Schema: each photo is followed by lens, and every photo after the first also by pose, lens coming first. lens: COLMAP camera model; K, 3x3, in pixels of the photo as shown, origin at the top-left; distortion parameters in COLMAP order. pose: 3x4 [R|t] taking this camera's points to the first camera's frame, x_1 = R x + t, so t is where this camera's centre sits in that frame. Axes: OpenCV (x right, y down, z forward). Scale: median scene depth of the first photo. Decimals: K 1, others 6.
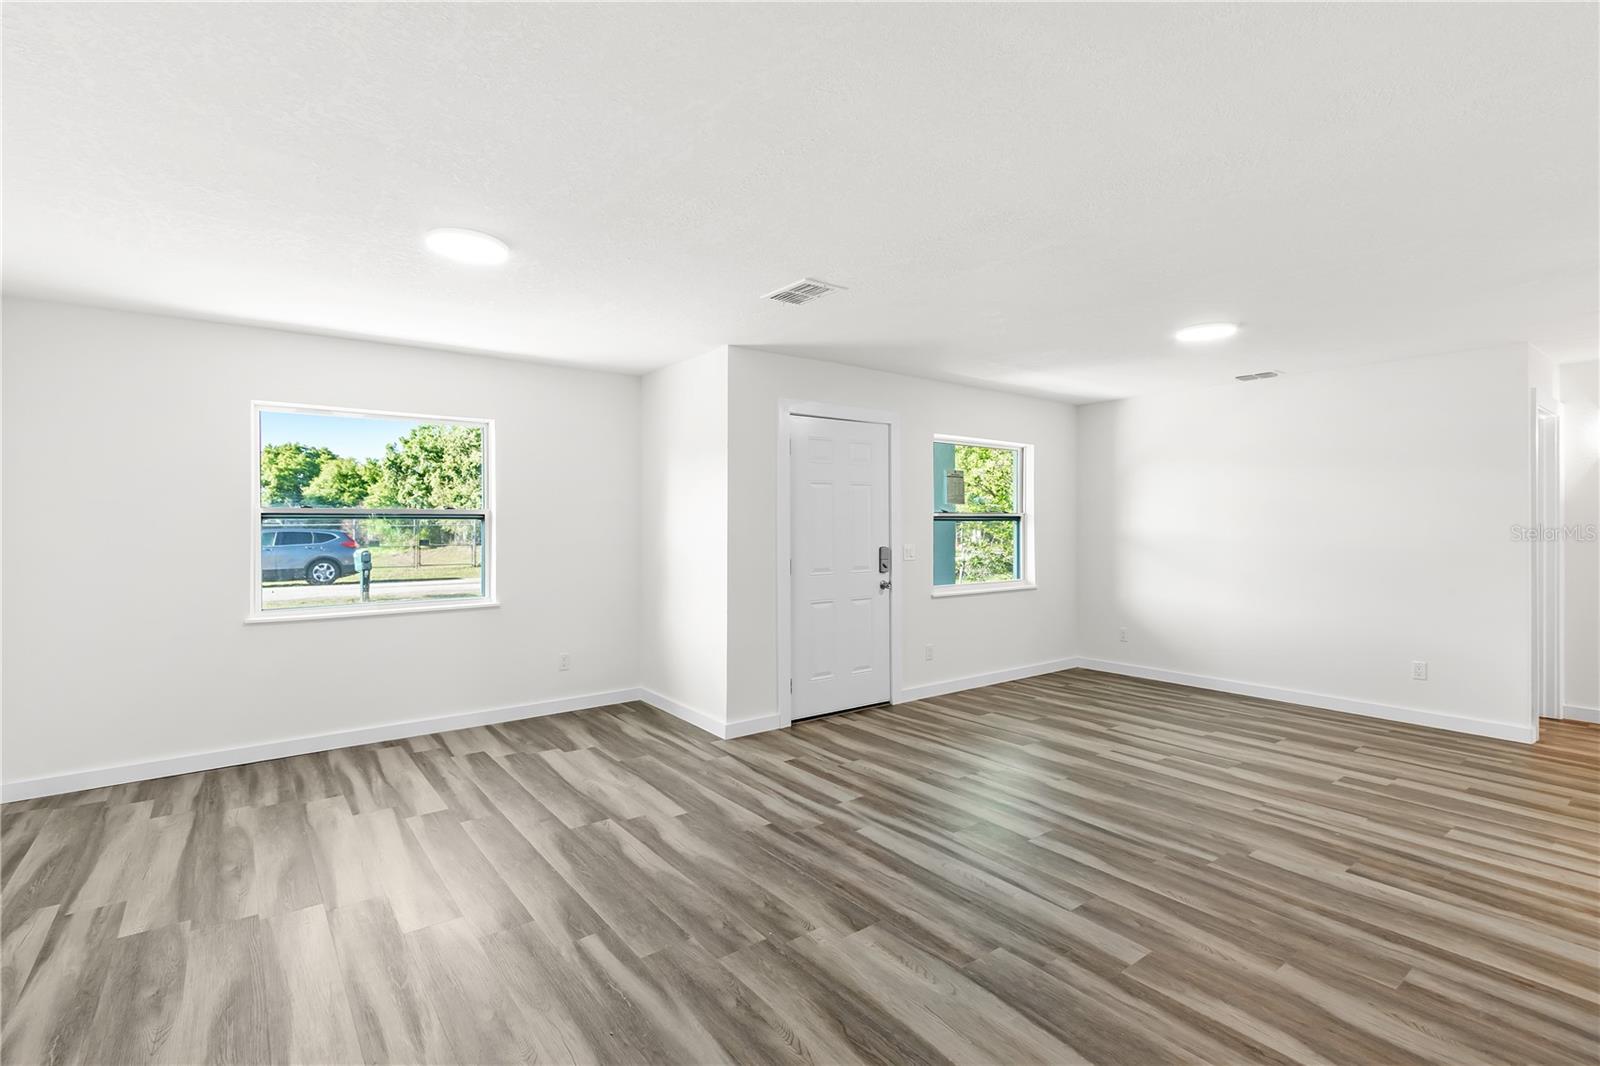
lens RADIAL K [[735.2, 0, 804.1], [0, 735.2, 529.7], [0, 0, 1]] dist [0.011965, -0.002786]
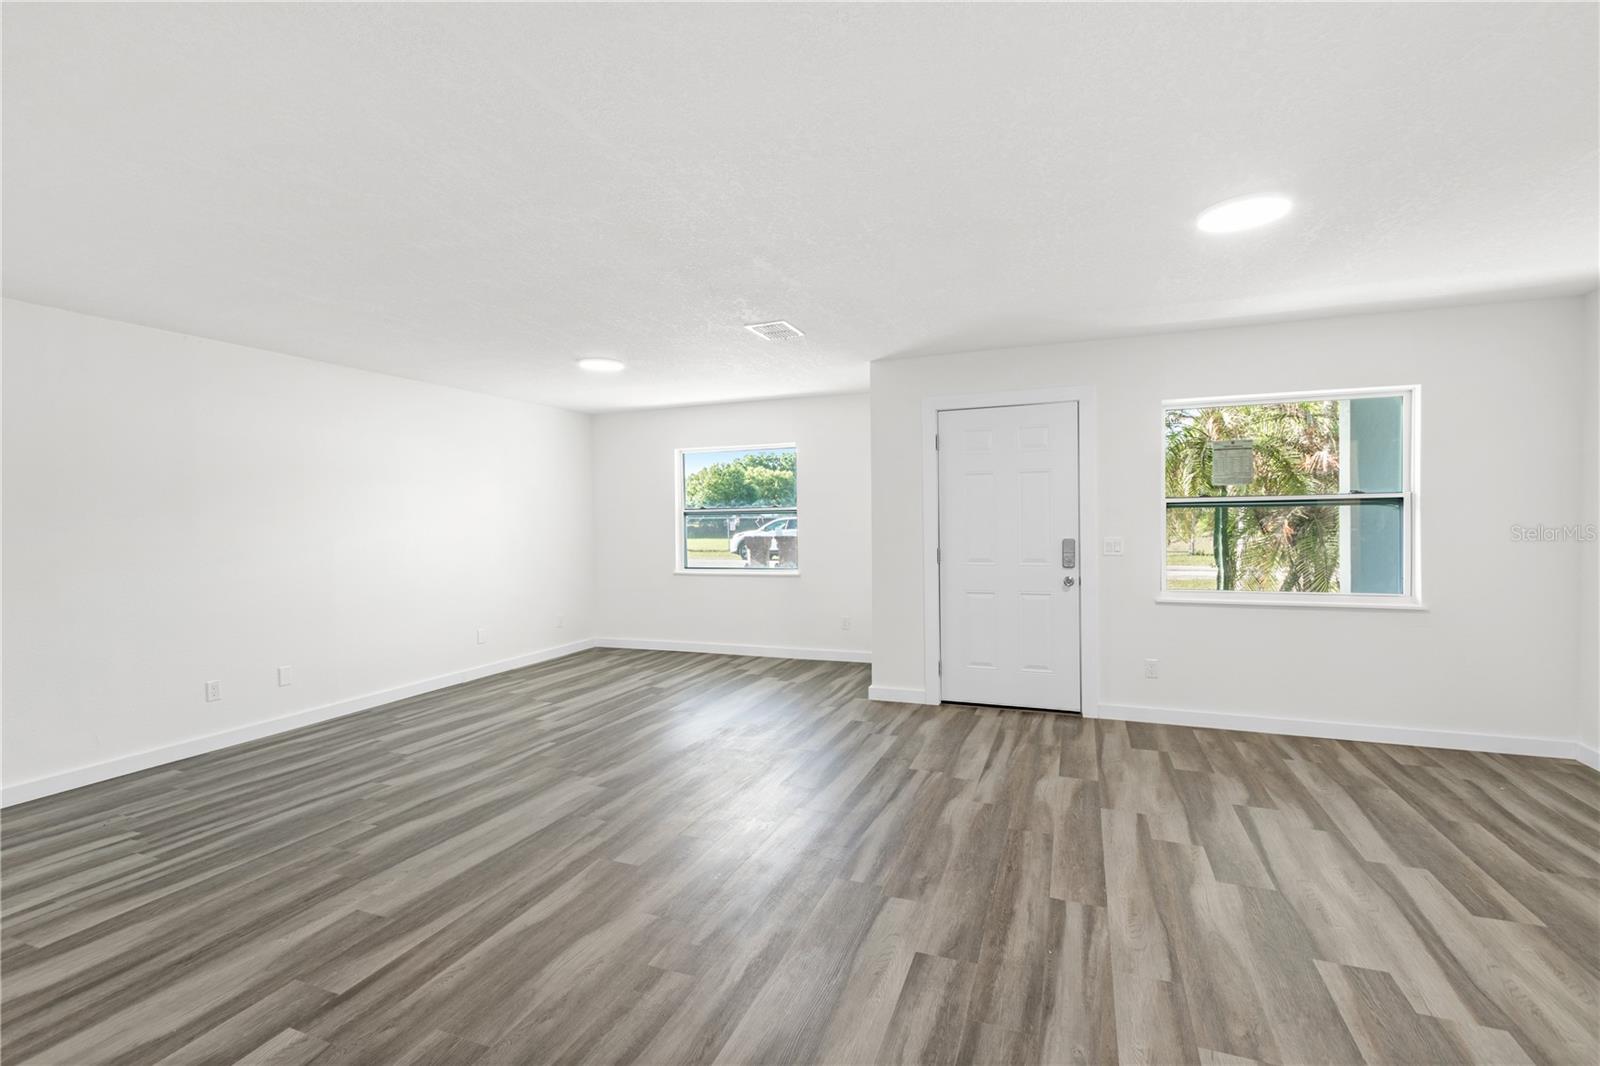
lens RADIAL K [[735.2, 0, 804.8], [0, 735.2, 524.7], [0, 0, 1]] dist [0.011965, -0.002786]
pose [[0.520019, 0.003087, -0.854149, 0.935636], [0.004092, 0.999973, 0.006105, -0.000464], [0.854145, -0.006670, 0.519993, 0.341723]]
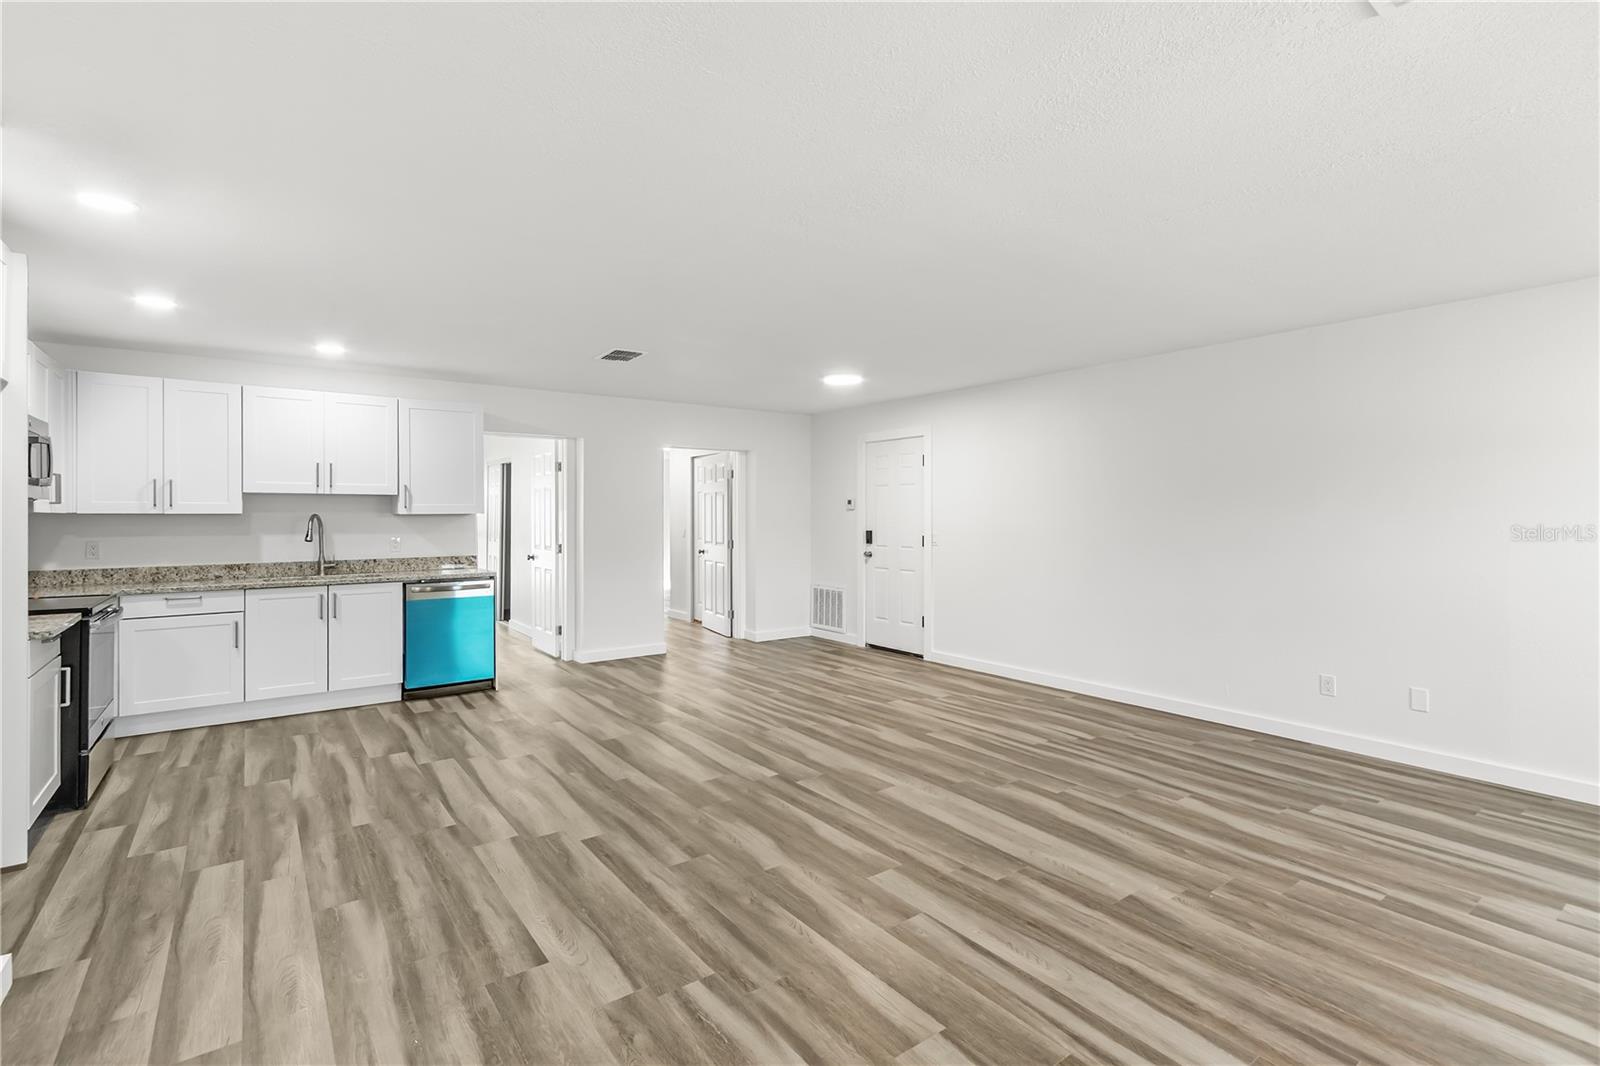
lens RADIAL K [[735.2, 0, 788.0], [0, 735.2, 520.0], [0, 0, 1]] dist [0.011965, -0.002786]
pose [[-0.999358, 0.002857, 0.035724, 0.312846], [0.003392, 0.999883, 0.014918, -0.011713], [-0.035677, 0.015030, -0.999250, 1.230048]]
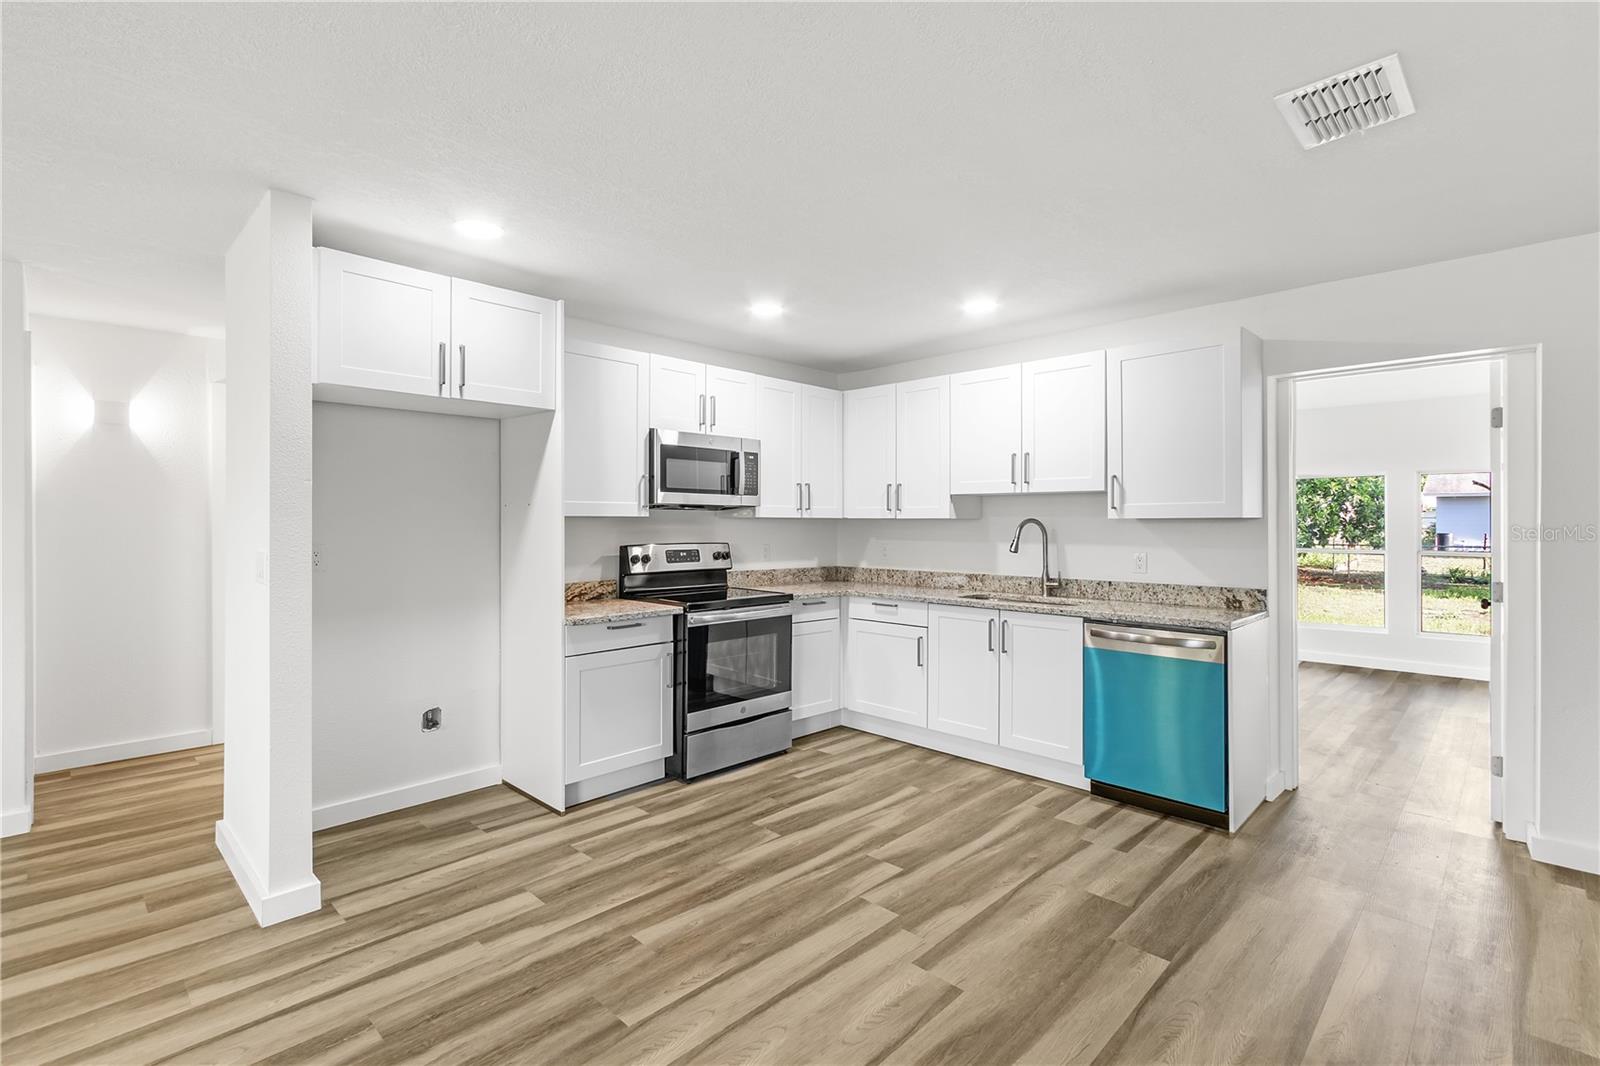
lens RADIAL K [[735.2, 0, 789.4], [0, 735.2, 515.8], [0, 0, 1]] dist [0.011965, -0.002786]
pose [[-0.127431, 0.009934, 0.991798, 0.203907], [0.006718, 0.999936, -0.009152, -0.002271], [-0.991825, 0.005497, -0.127489, 0.415918]]
